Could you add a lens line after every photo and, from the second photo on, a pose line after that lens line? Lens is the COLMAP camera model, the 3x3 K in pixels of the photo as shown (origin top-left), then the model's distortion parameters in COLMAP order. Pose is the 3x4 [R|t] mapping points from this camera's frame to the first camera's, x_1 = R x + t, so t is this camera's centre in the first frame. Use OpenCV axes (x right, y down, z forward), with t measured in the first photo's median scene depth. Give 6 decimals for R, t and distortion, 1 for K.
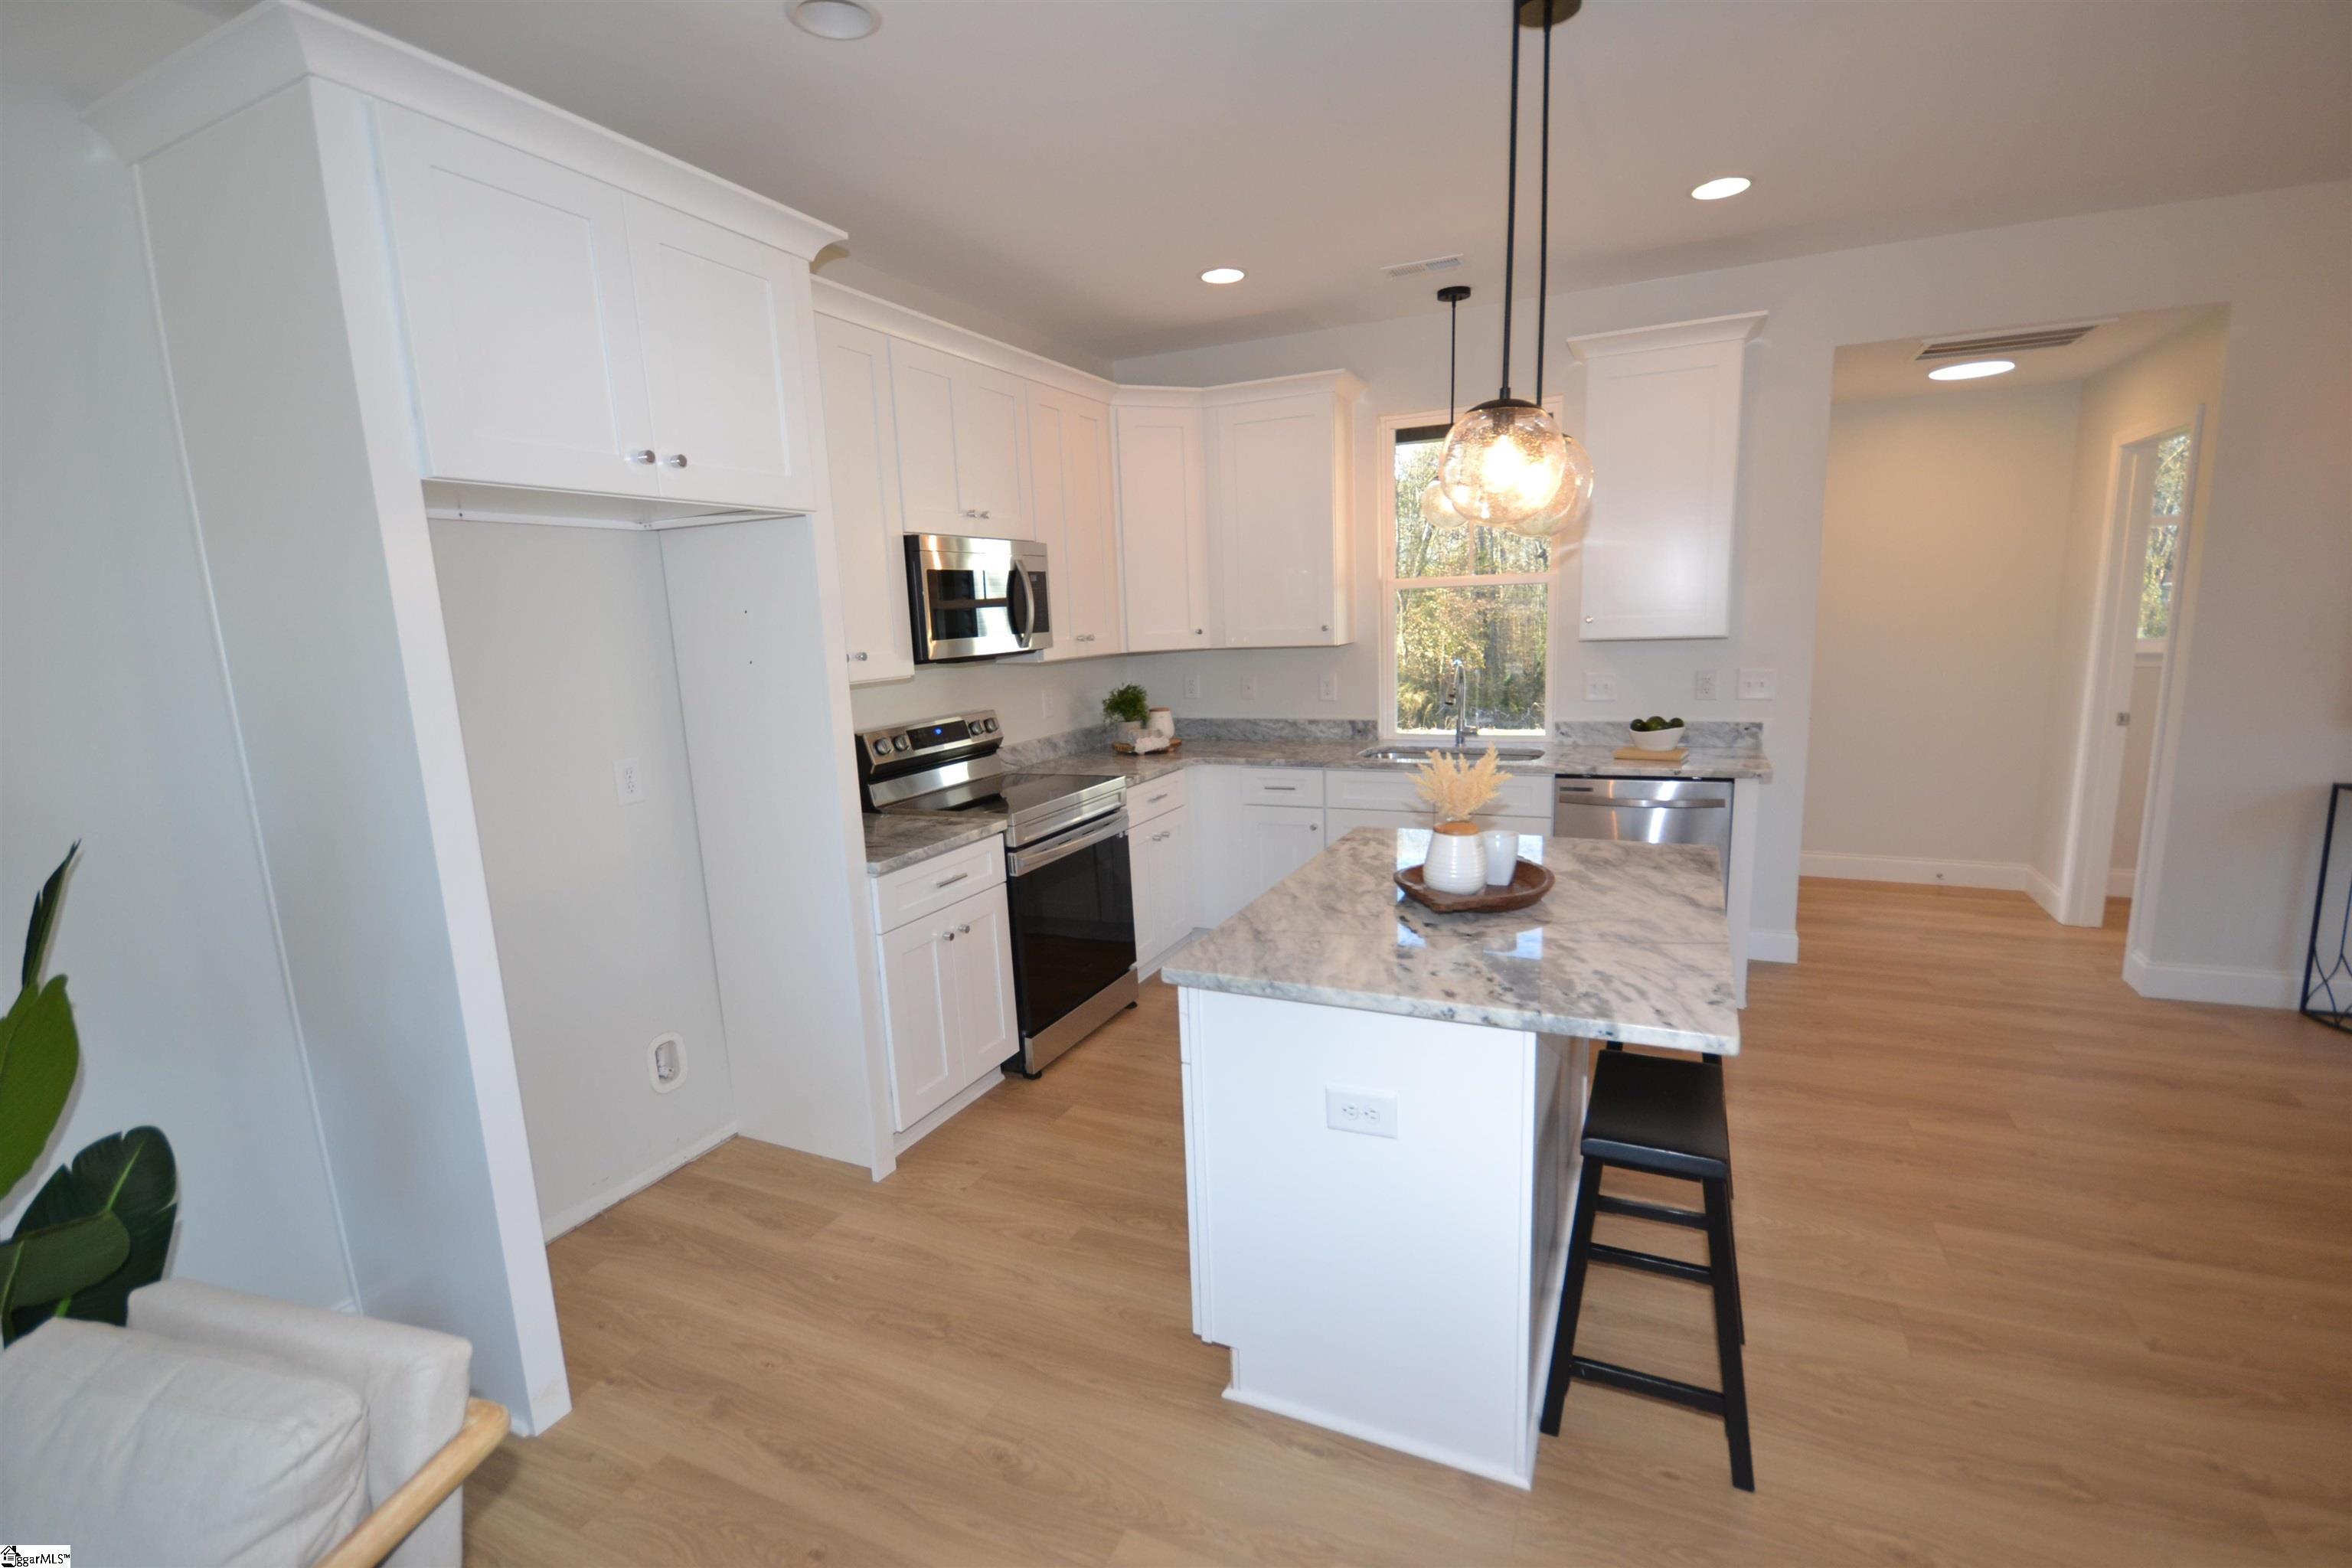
lens RADIAL K [[1055.0, 0, 1179.6], [0, 1055.0, 800.7], [0, 0, 1]] dist [0.000499, -0.005914]
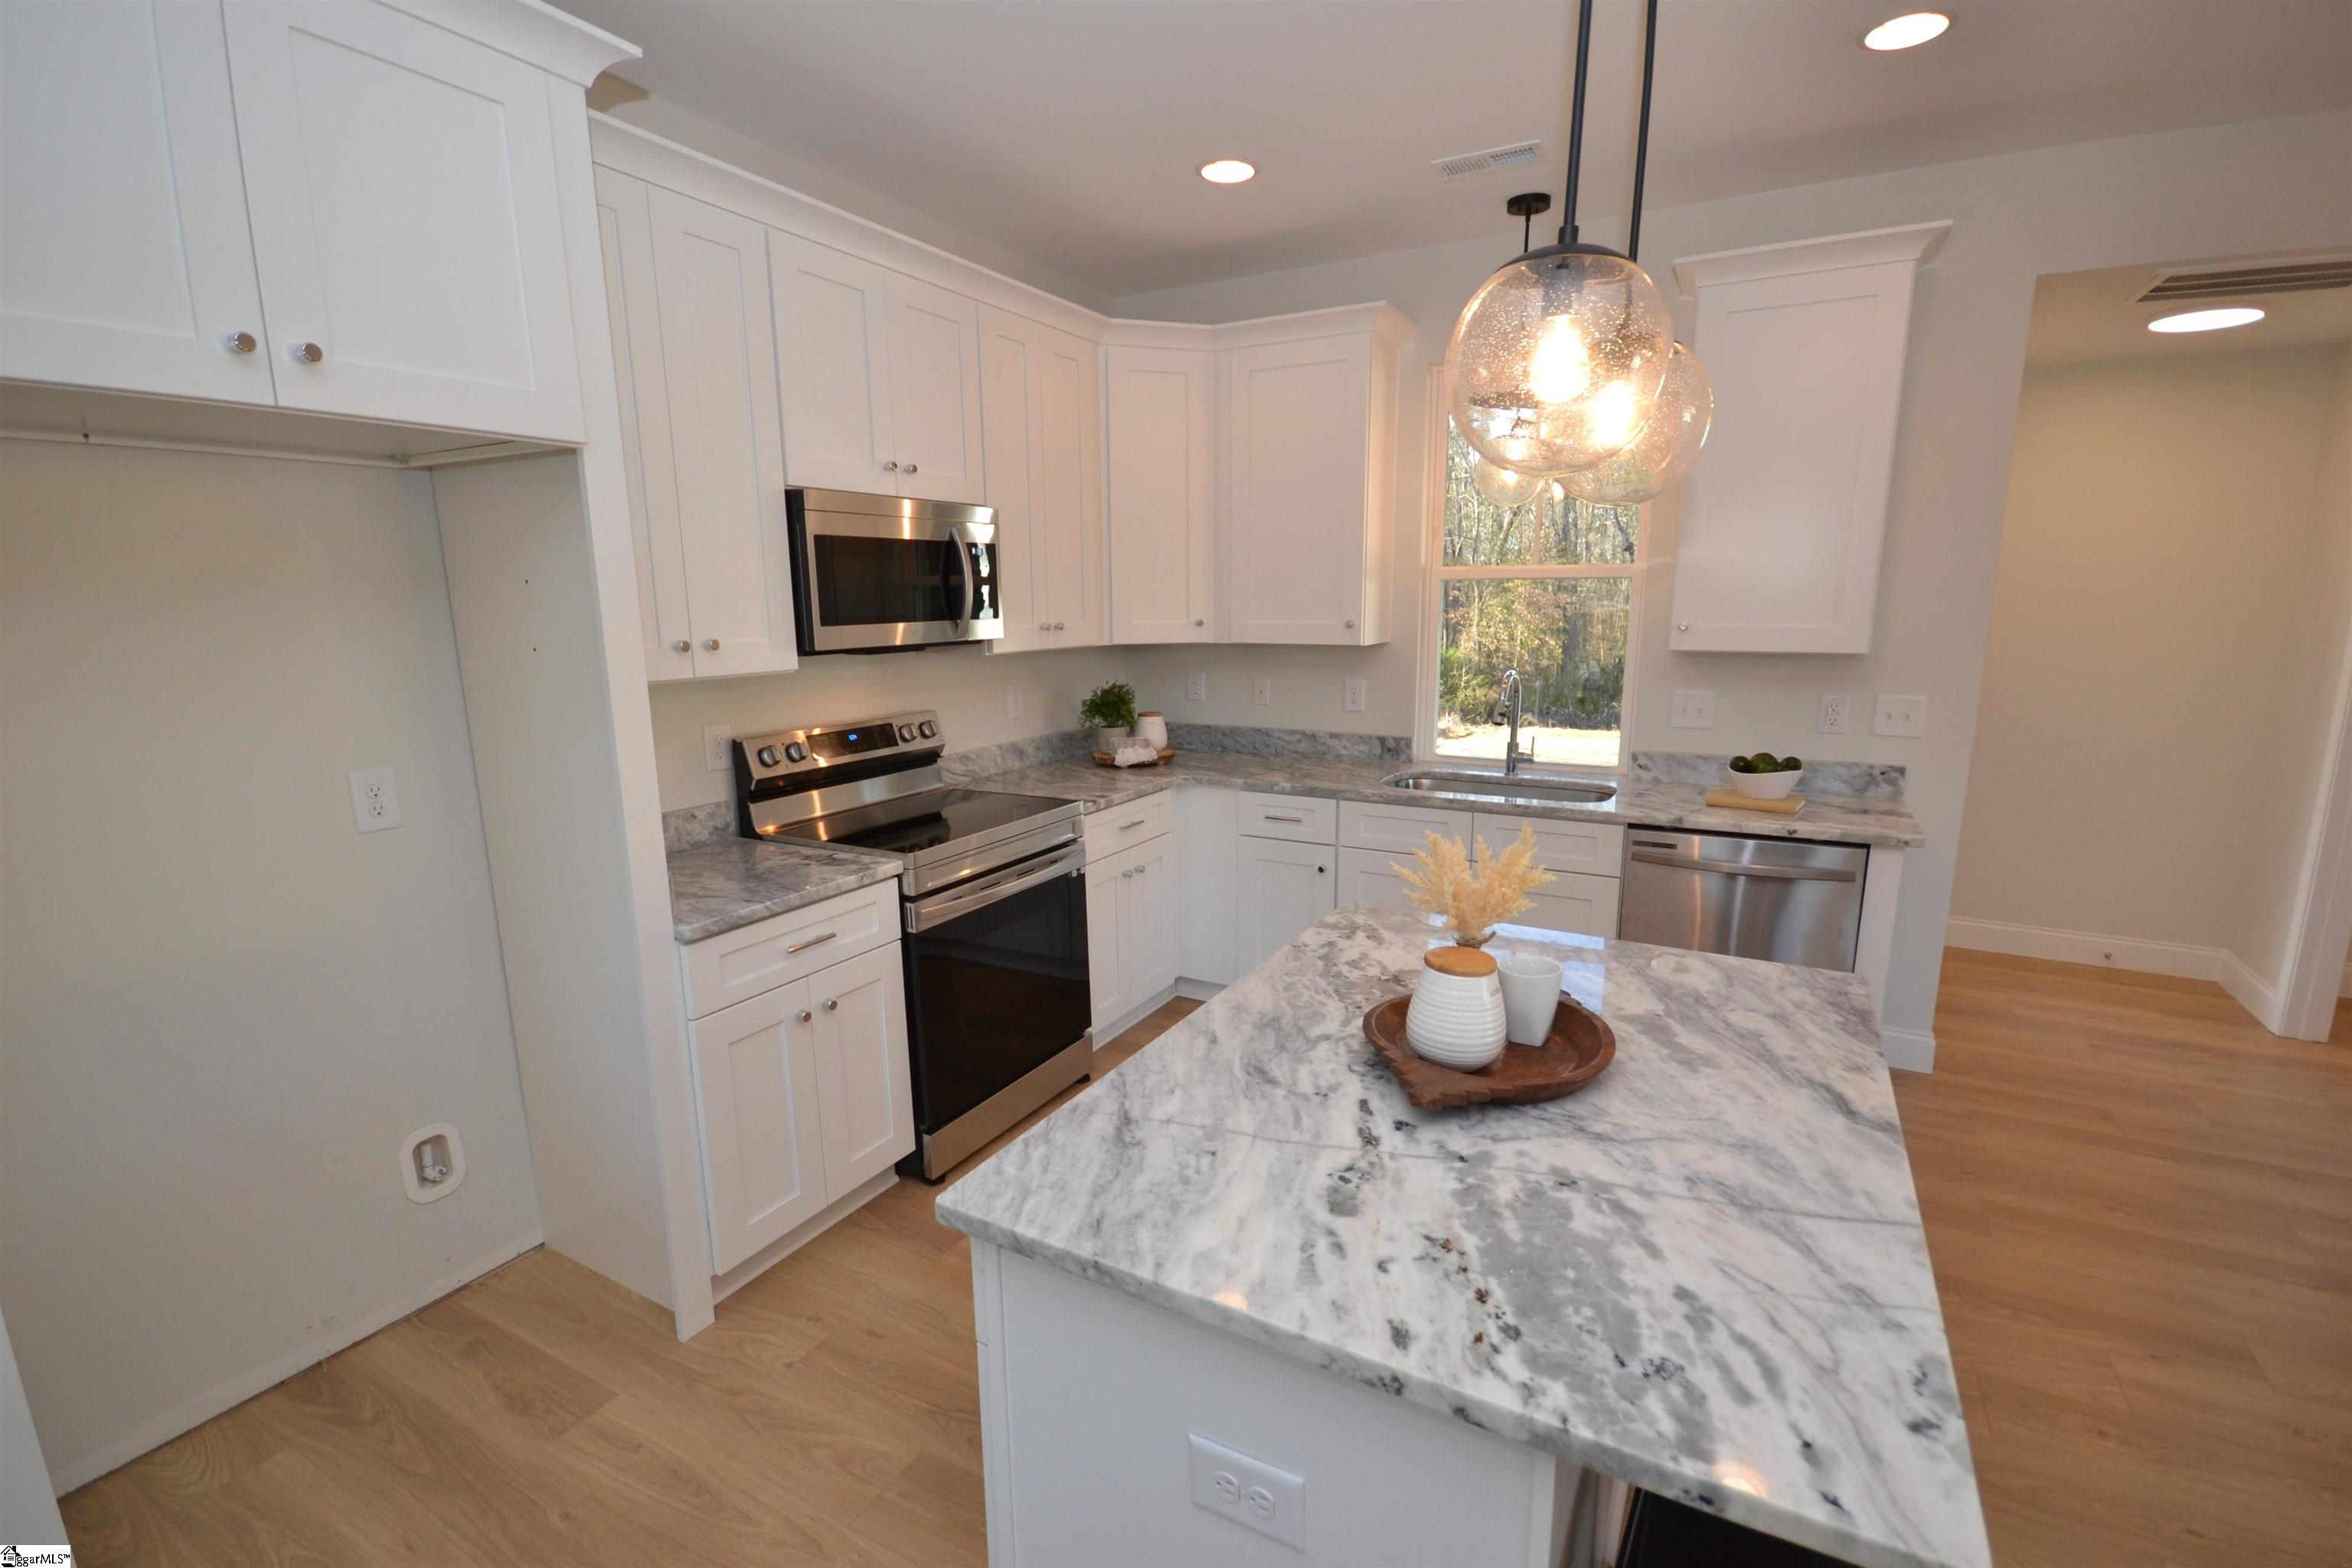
lens RADIAL K [[1055.0, 0, 1179.6], [0, 1055.0, 800.7], [0, 0, 1]] dist [0.000499, -0.005914]
pose [[0.997131, 0.045167, -0.060737, 0.072909], [-0.044163, 0.998866, 0.017780, -0.041912], [0.061471, -0.015047, 0.997995, 0.204803]]
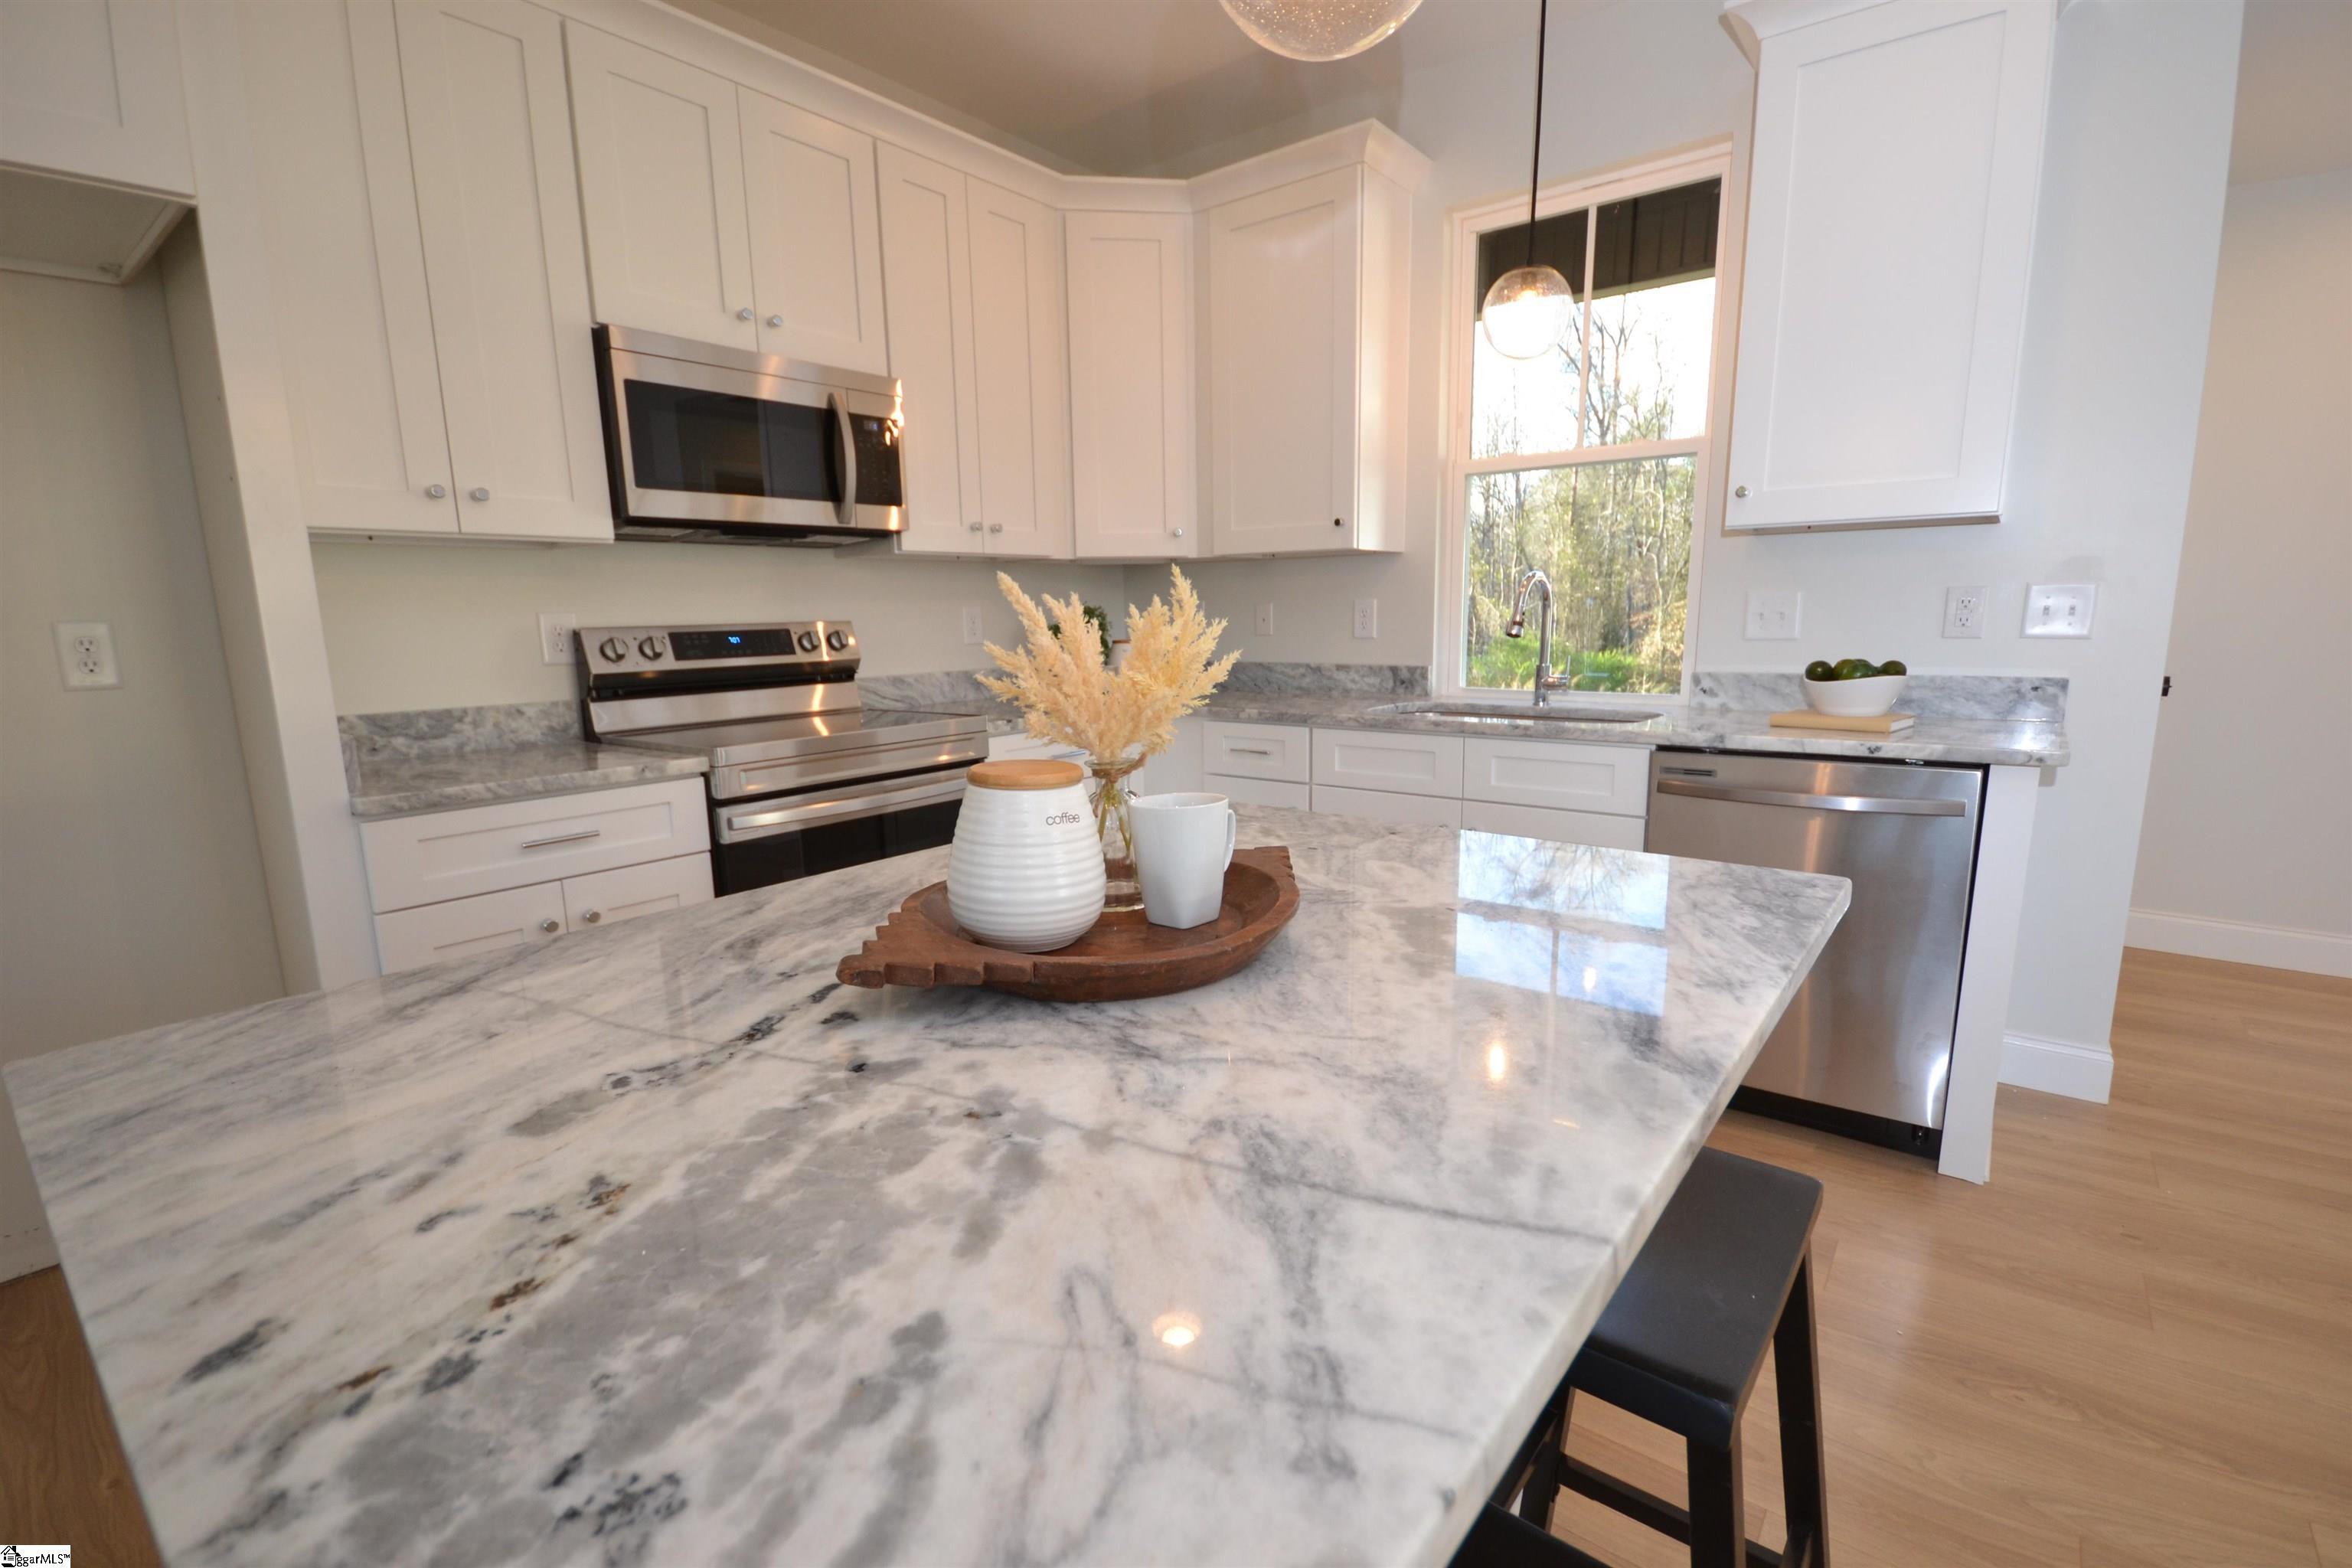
lens RADIAL K [[1063.5, 0, 1174.3], [0, 1063.5, 795.6], [0, 0, 1]] dist [0.012838, -0.016478]
pose [[0.973137, 0.063386, -0.221329, 0.230746], [-0.063178, 0.997970, 0.008028, 0.015912], [0.221388, 0.006171, 0.975166, 0.357935]]
